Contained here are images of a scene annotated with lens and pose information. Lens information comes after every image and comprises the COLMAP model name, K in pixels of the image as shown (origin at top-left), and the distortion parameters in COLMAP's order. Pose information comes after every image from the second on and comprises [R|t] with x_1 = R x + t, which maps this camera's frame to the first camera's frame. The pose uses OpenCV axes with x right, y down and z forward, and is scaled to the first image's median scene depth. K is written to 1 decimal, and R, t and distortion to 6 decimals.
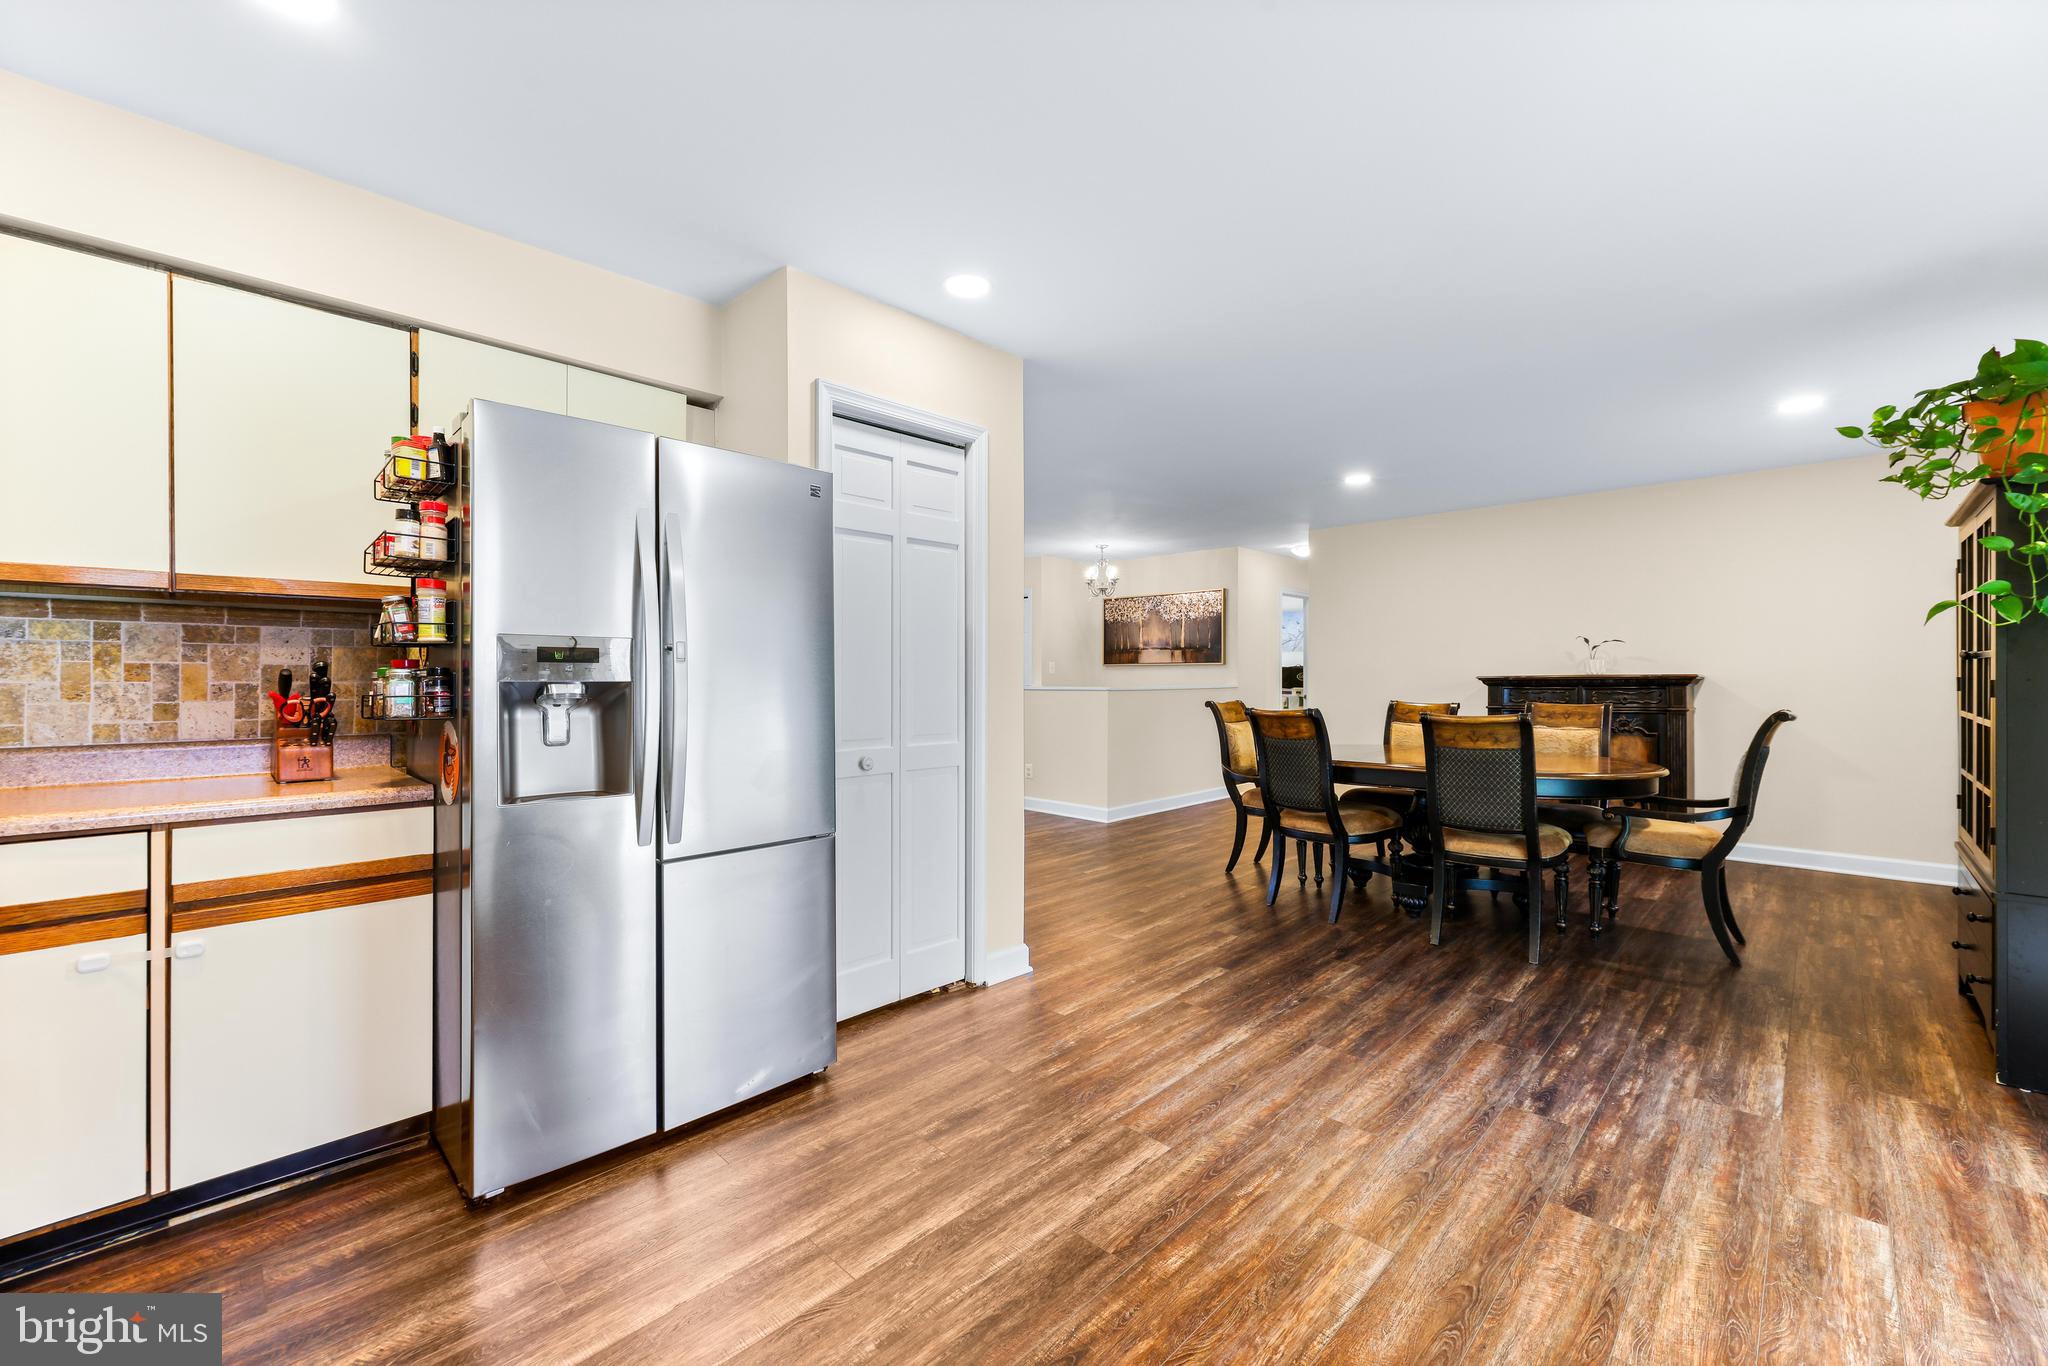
lens RADIAL K [[821.0, 0, 1019.7], [0, 821.0, 673.7], [0, 0, 1]] dist [0.000369, 0.000221]
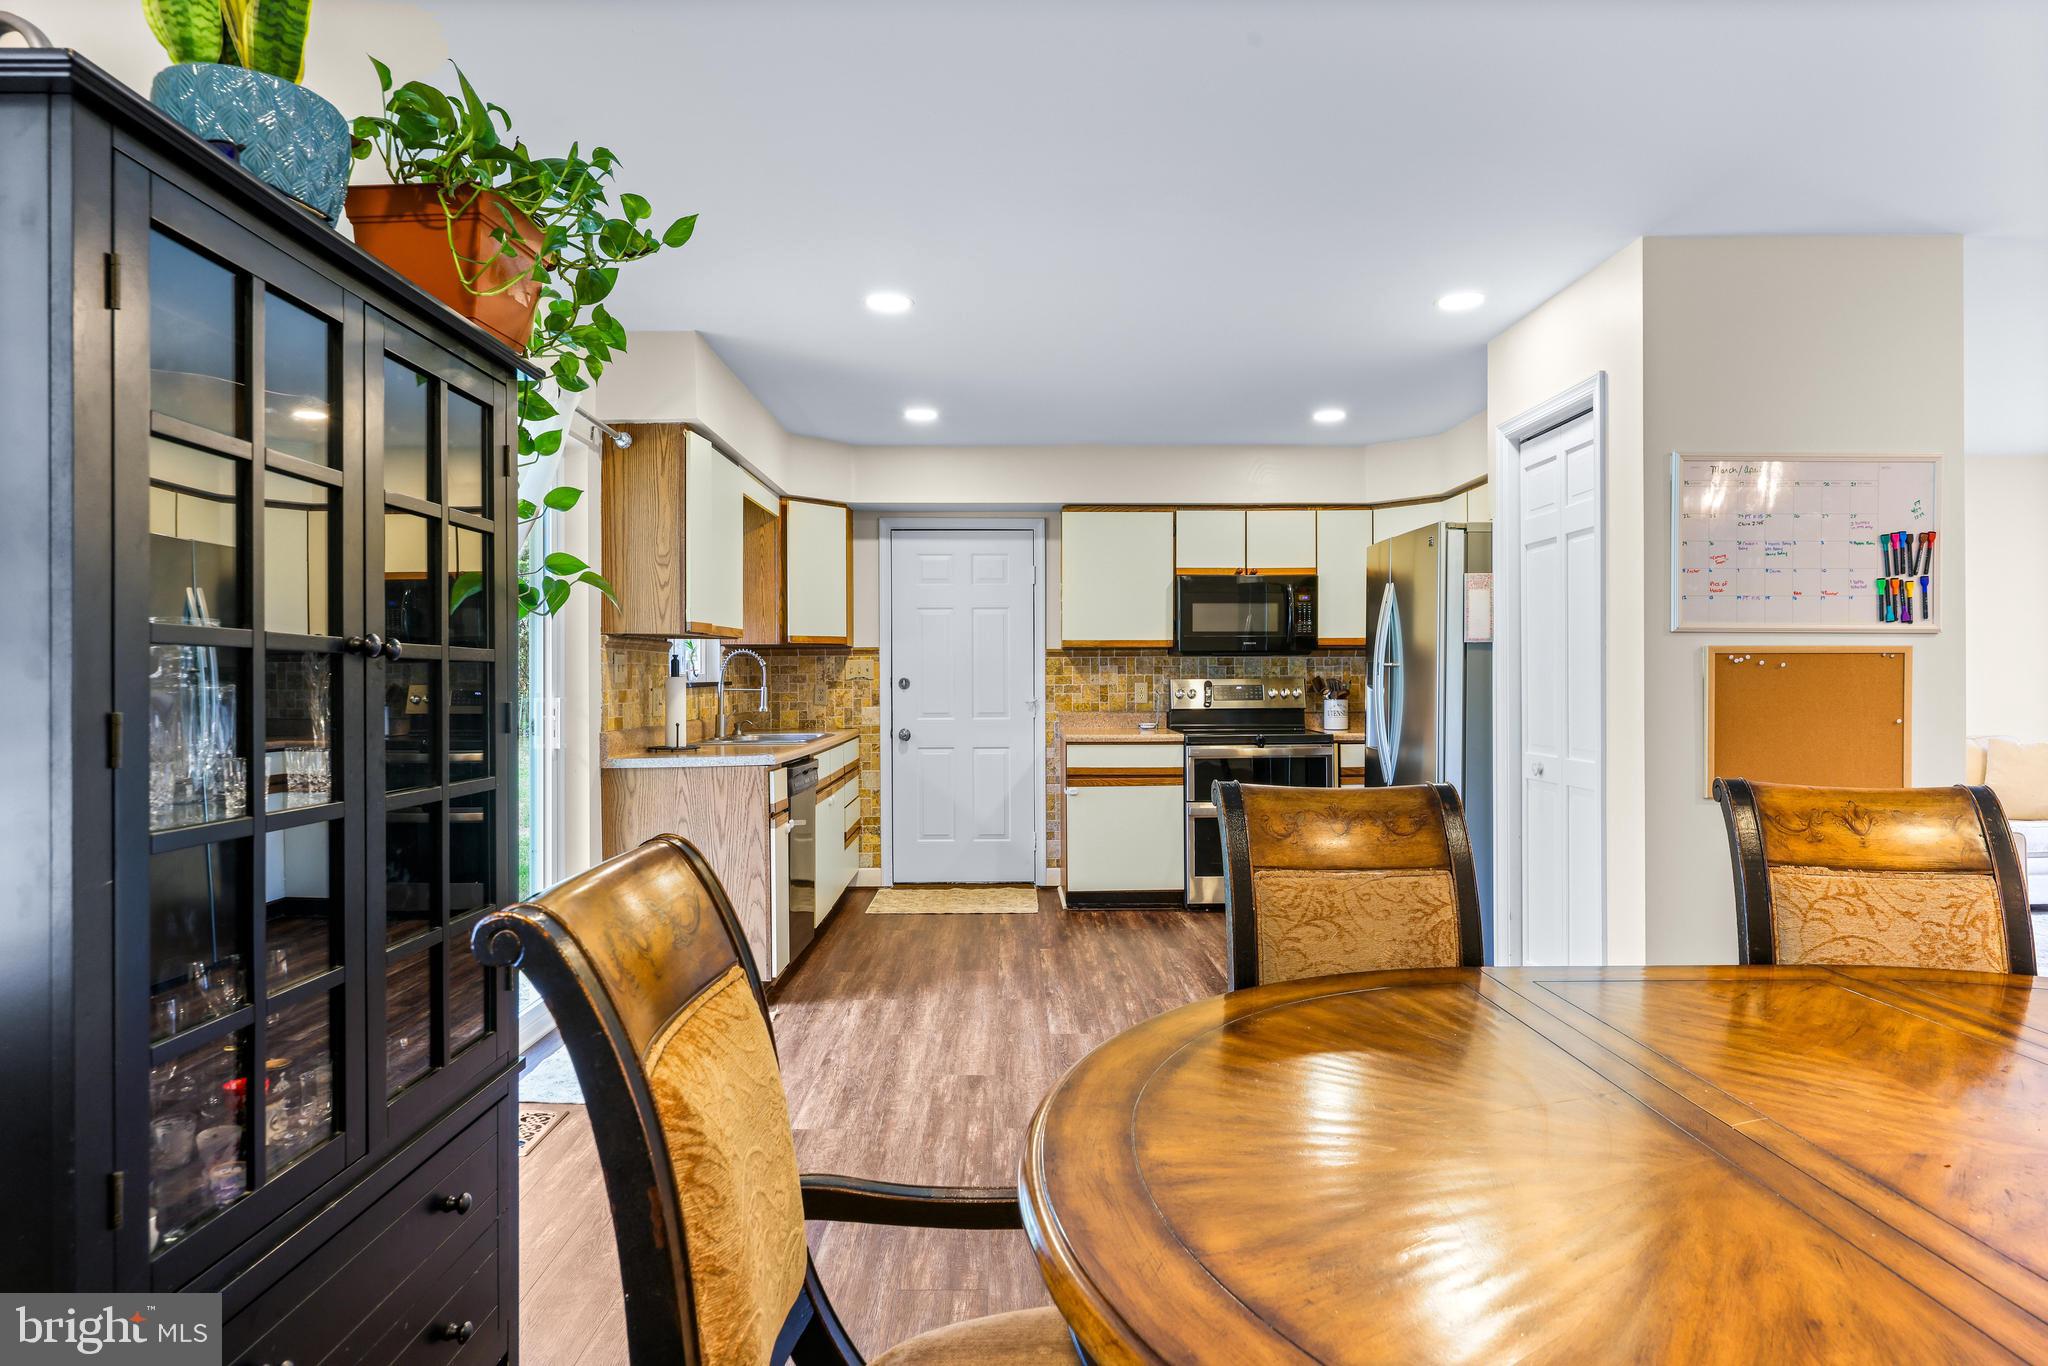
lens RADIAL K [[1149.4, 0, 1020.9], [0, 1149.4, 682.0], [0, 0, 1]] dist [0.000778, 0.001049]
pose [[-0.705598, 0.004862, -0.708596, 1.407973], [0.007511, 0.999972, -0.000618, -0.002517], [0.708573, -0.005758, -0.705614, 1.711424]]
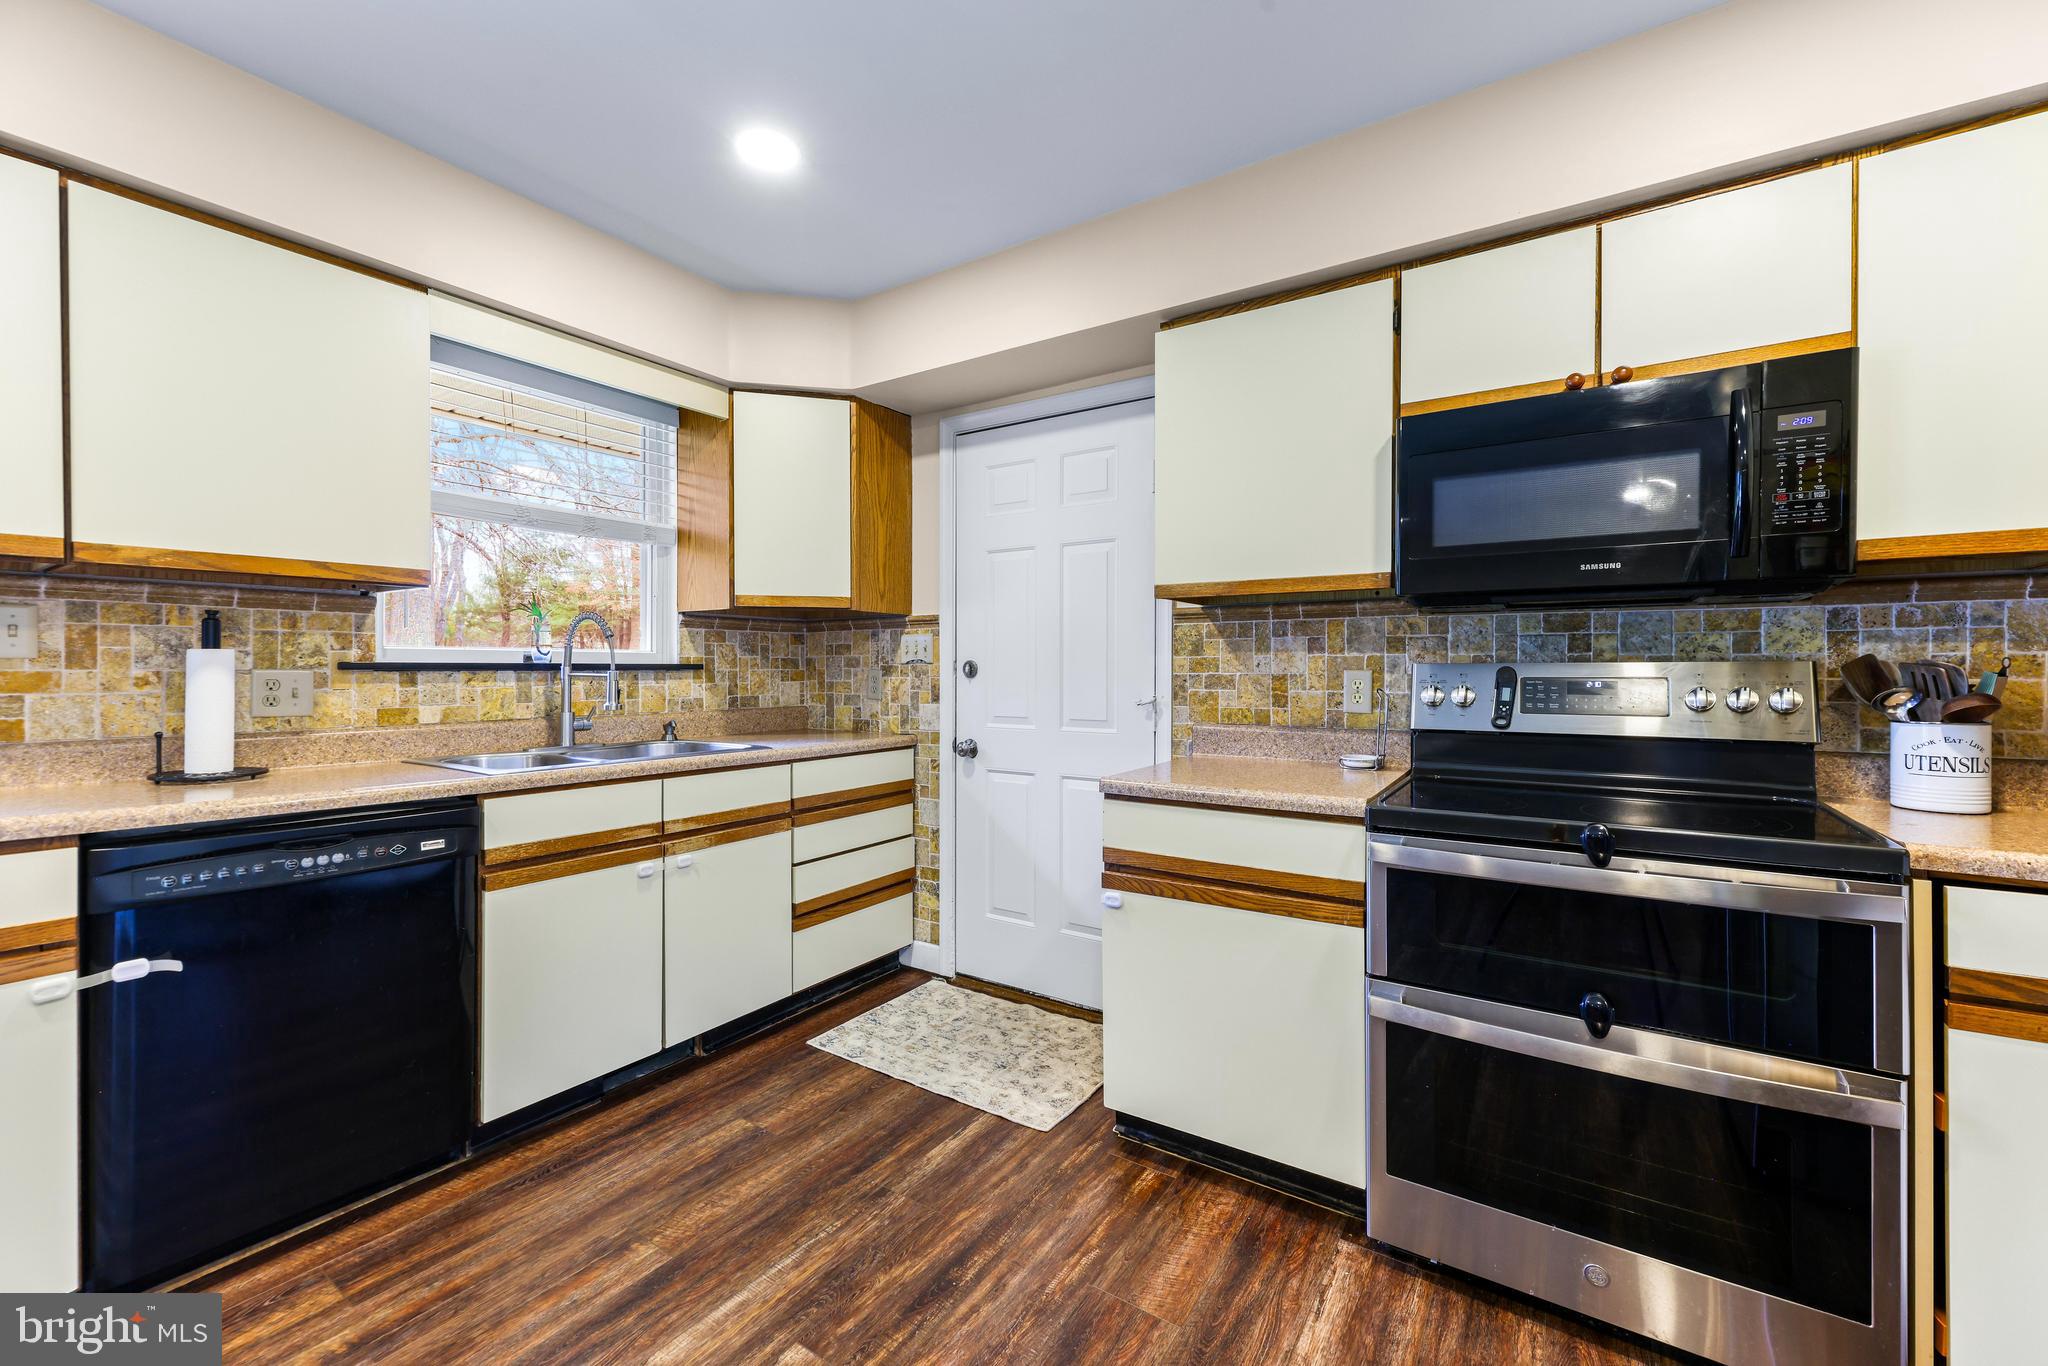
lens RADIAL K [[821.0, 0, 1019.7], [0, 821.0, 673.7], [0, 0, 1]] dist [0.000369, 0.000221]
pose [[-0.982796, -0.003220, -0.184666, -0.080455], [-0.002952, 0.999994, -0.001727, 0.005416], [0.184671, -0.001152, -0.982800, 0.896620]]
